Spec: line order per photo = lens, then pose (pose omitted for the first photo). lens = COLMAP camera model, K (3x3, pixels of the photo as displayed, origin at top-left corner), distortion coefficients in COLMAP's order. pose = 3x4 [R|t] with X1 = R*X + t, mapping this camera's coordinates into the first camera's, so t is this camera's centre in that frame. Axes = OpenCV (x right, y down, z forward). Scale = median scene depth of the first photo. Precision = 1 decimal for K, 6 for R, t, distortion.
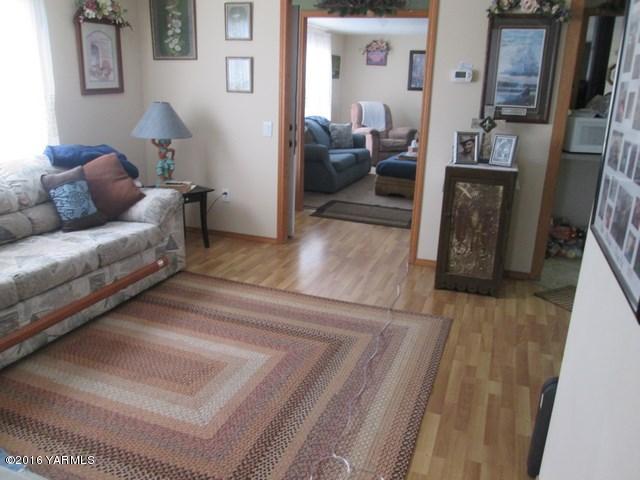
lens RADIAL K [[528.6, 0, 319.5], [0, 528.6, 239.3], [0, 0, 1]] dist [-0.040251, 0.002628]
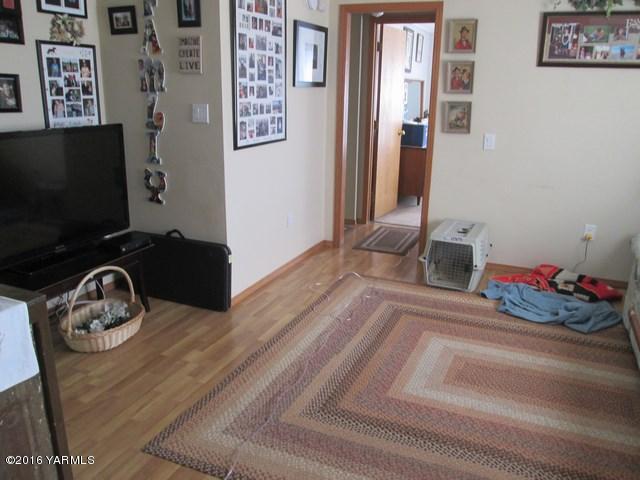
lens RADIAL K [[528.6, 0, 320.4], [0, 528.6, 239.8], [0, 0, 1]] dist [-0.040251, 0.002628]
pose [[-0.996845, -0.064931, 0.045657, 0.025491], [-0.029504, 0.837081, 0.546283, -0.484312], [-0.073689, 0.543212, -0.836355, 1.598000]]
